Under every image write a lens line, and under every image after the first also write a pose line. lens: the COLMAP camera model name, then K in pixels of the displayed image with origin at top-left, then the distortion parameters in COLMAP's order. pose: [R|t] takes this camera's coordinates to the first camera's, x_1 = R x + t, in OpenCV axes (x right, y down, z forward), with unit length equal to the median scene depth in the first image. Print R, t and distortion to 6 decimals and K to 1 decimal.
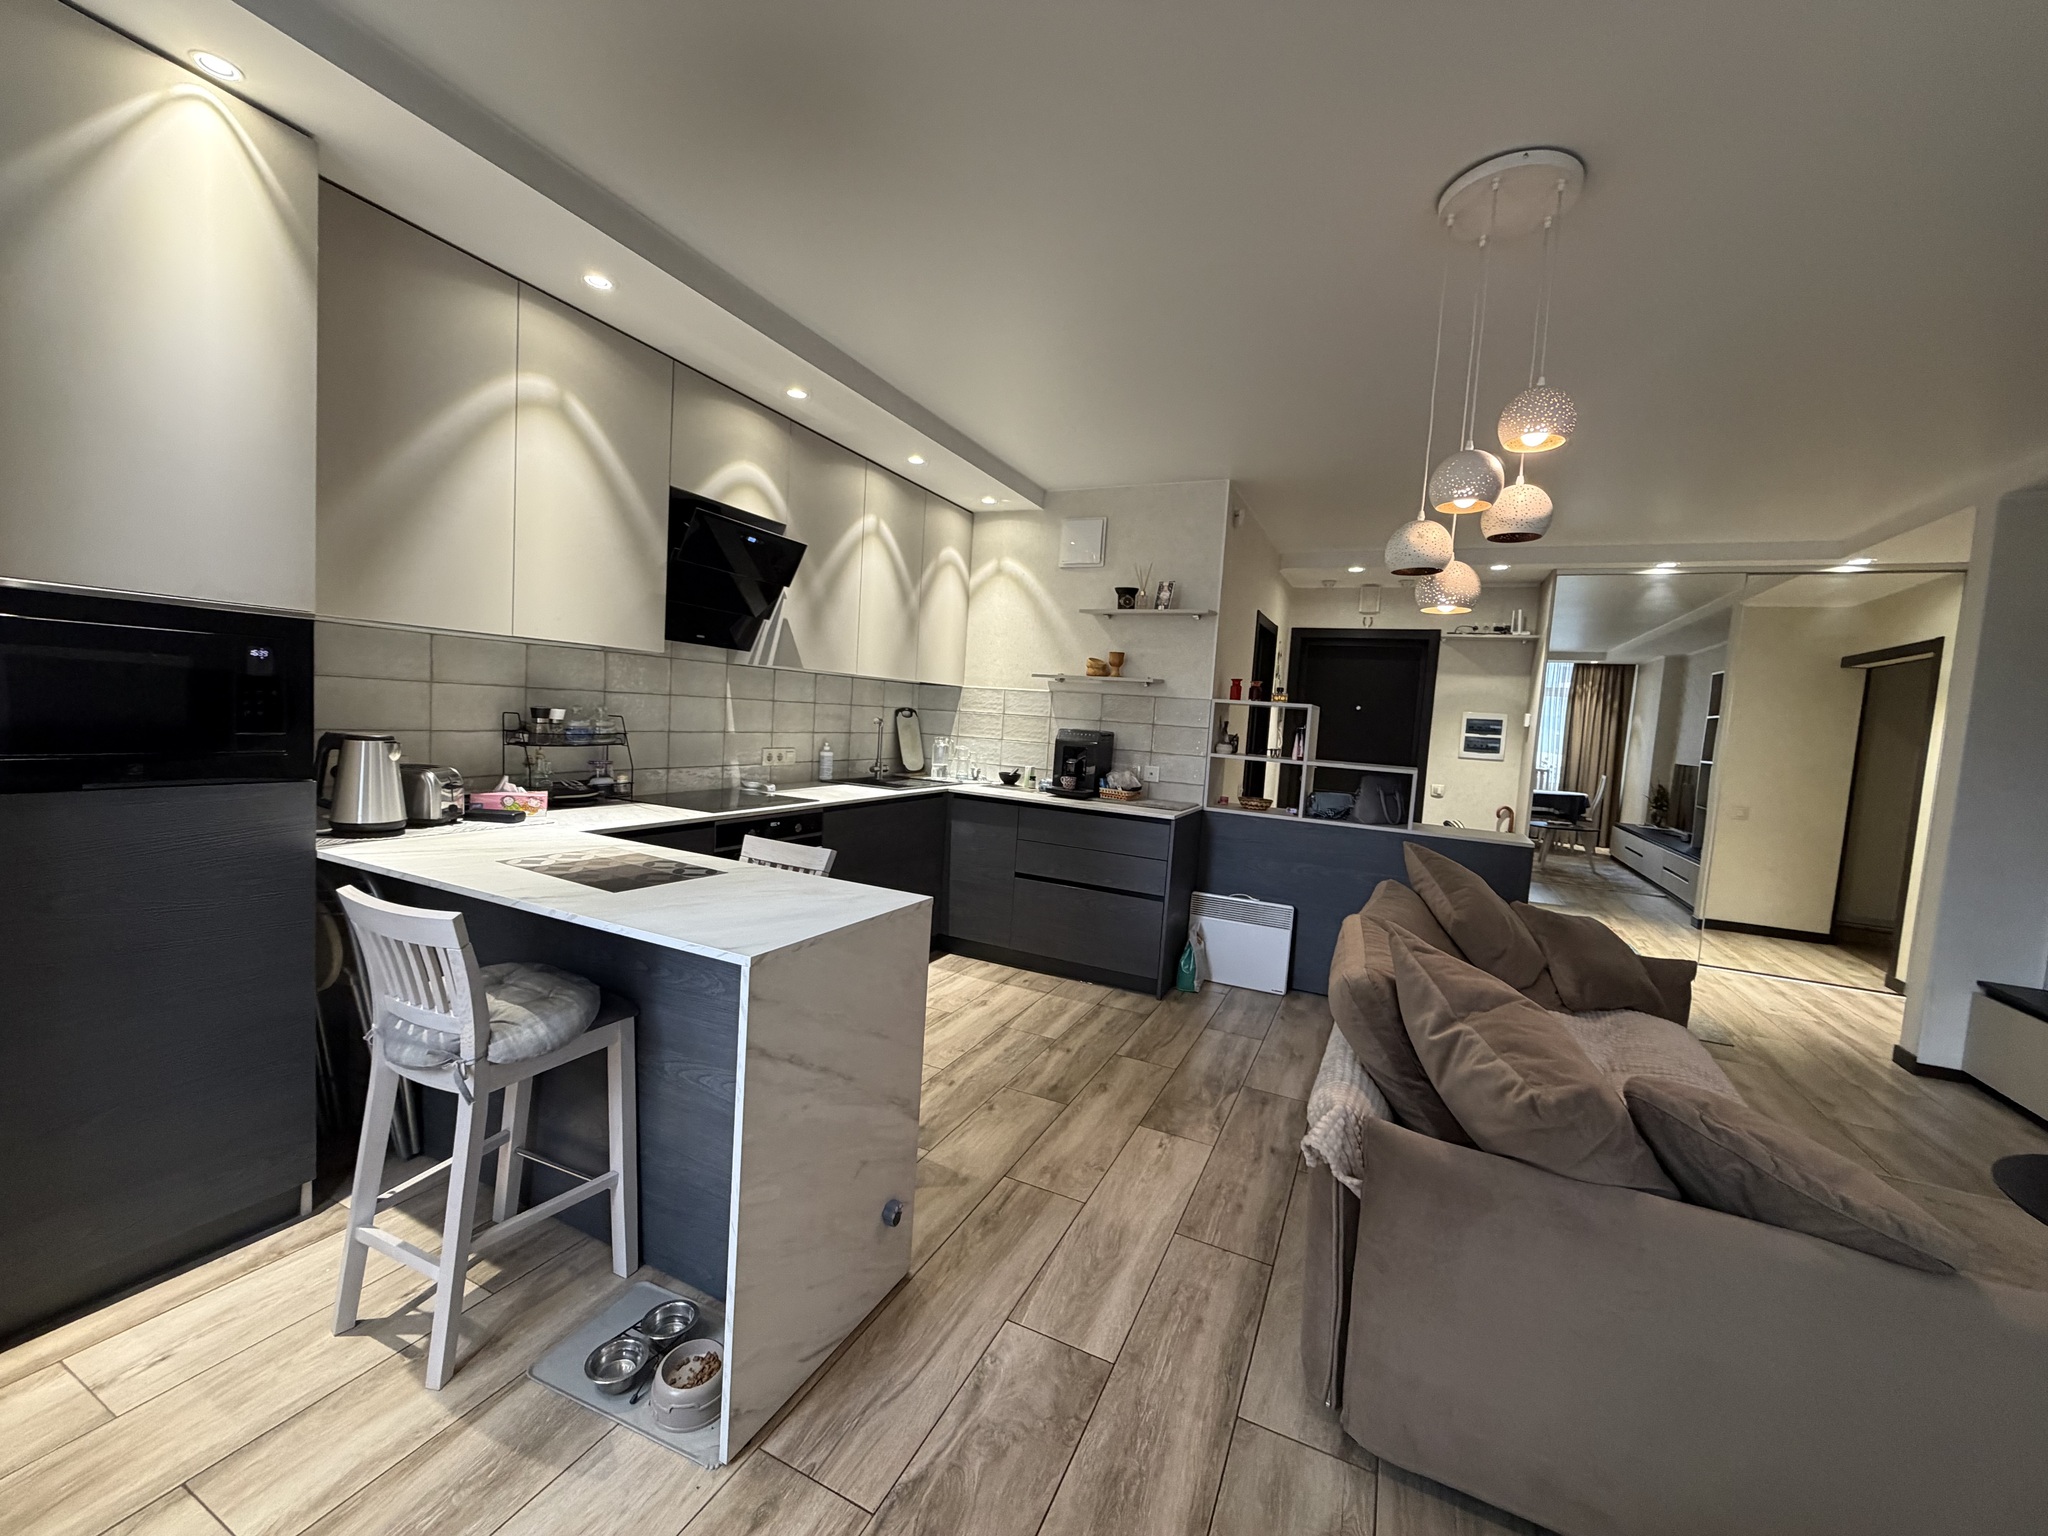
lens RADIAL K [[813.6, 0, 1019.7], [0, 813.6, 770.4], [0, 0, 1]] dist [-0.000530, 0.000092]
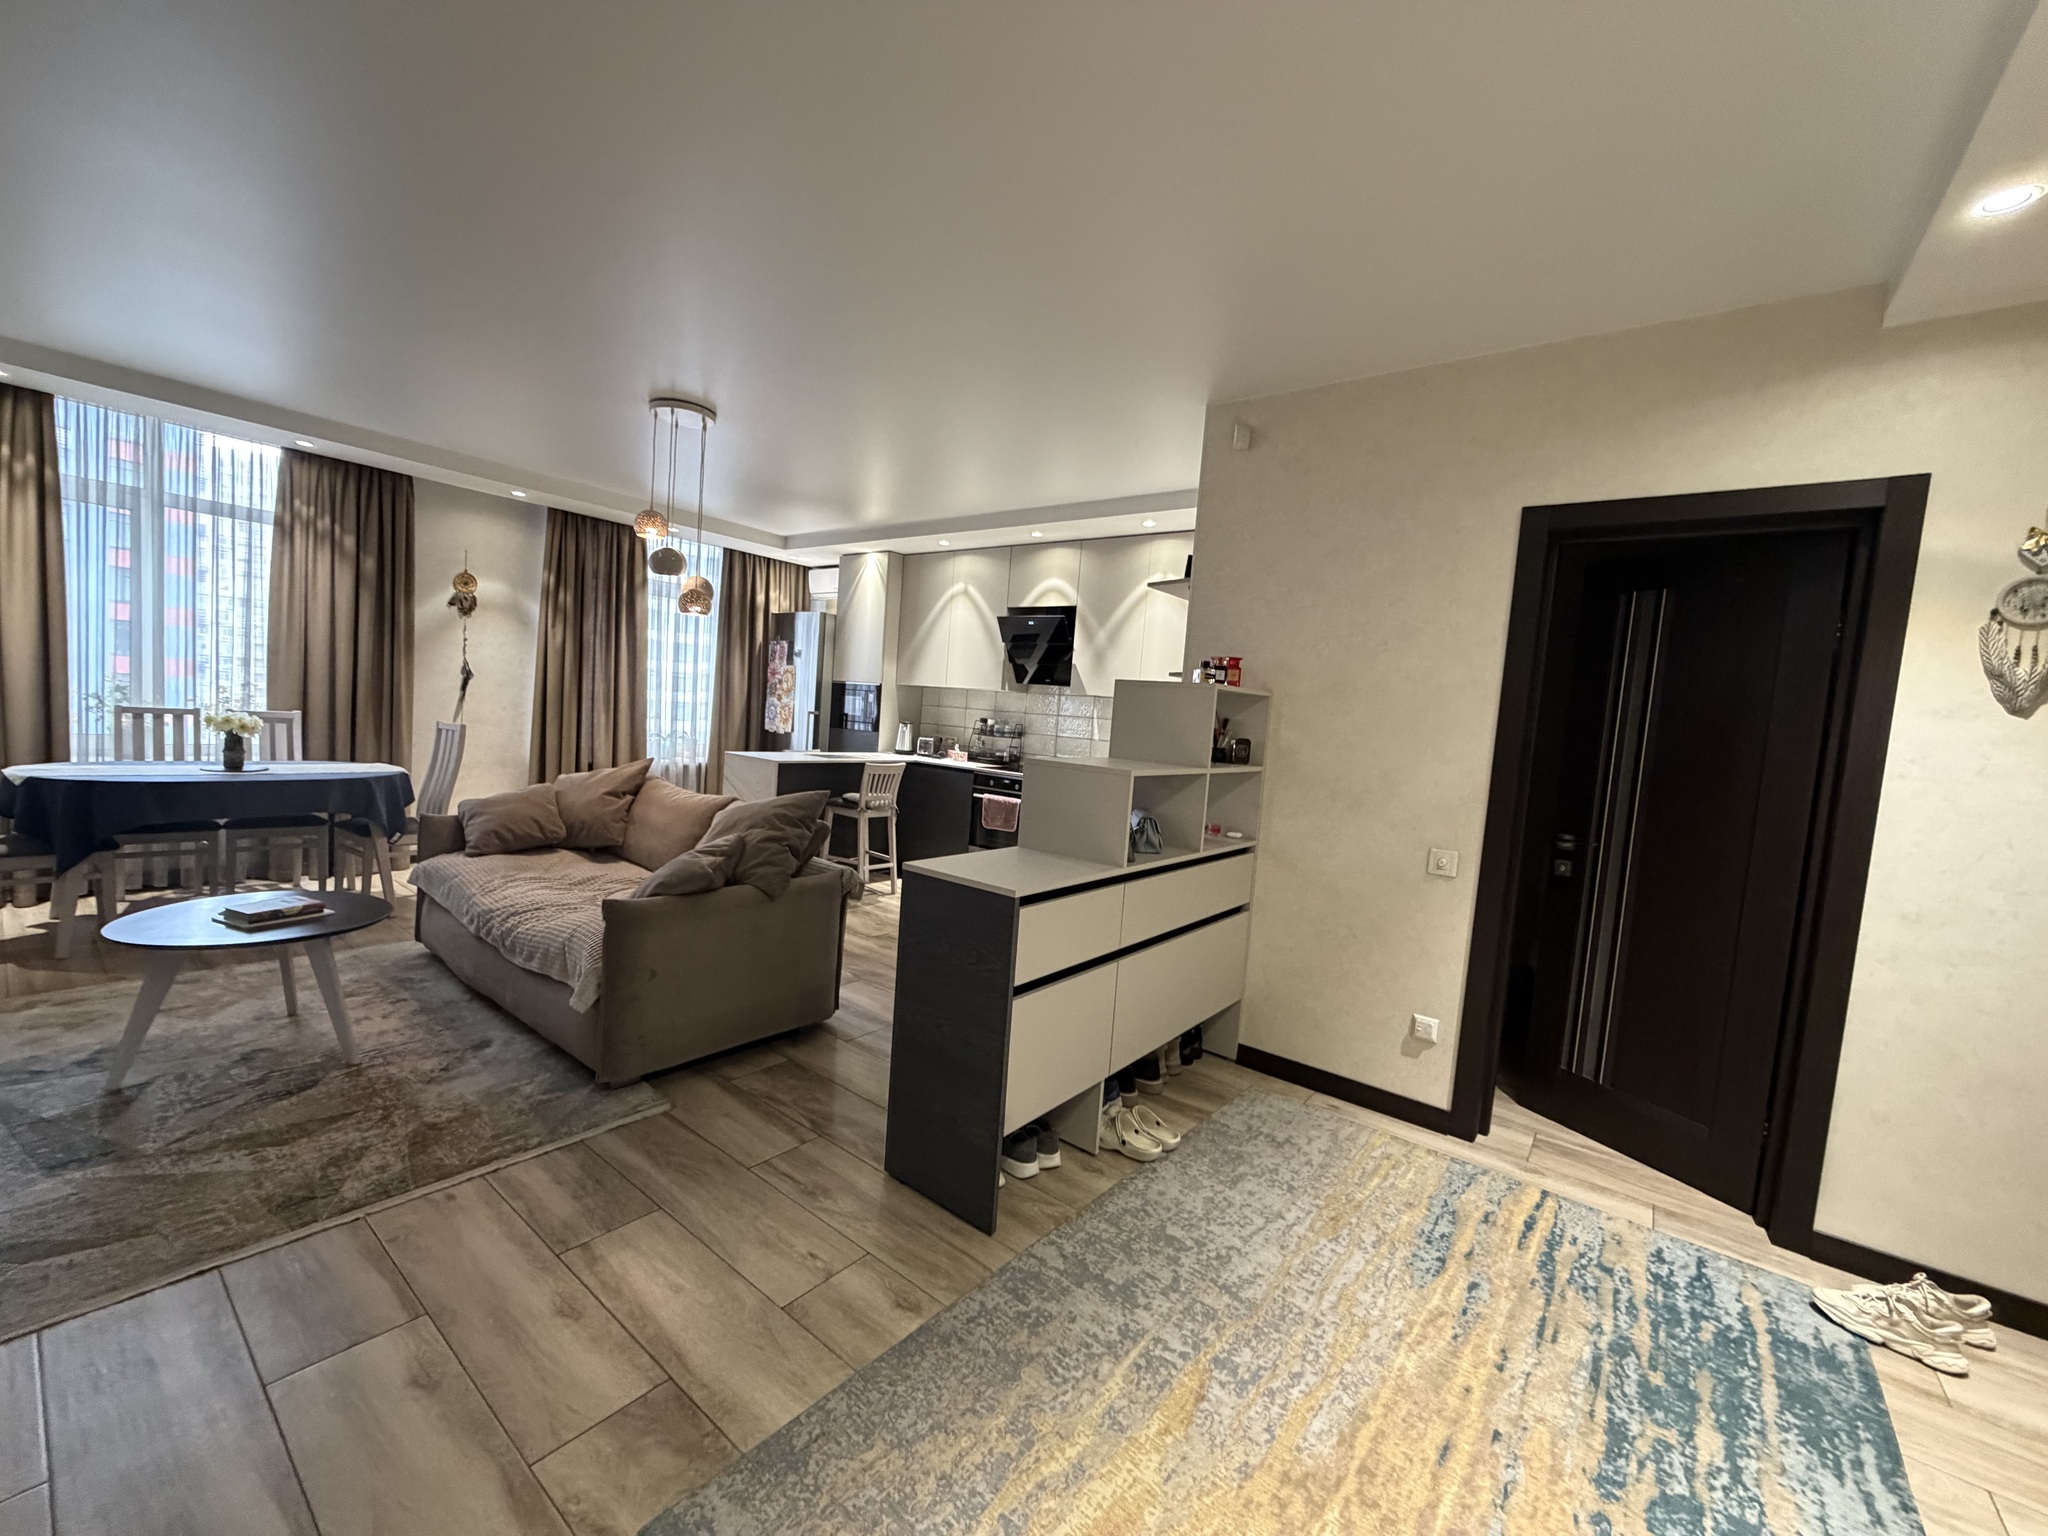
lens RADIAL K [[813.6, 0, 1019.7], [0, 813.6, 770.4], [0, 0, 1]] dist [-0.000530, 0.000092]
pose [[-0.215225, -0.008932, -0.976524, 1.123169], [-0.158497, 0.987020, 0.025904, -0.006128], [0.963616, 0.160352, -0.213847, 1.121303]]
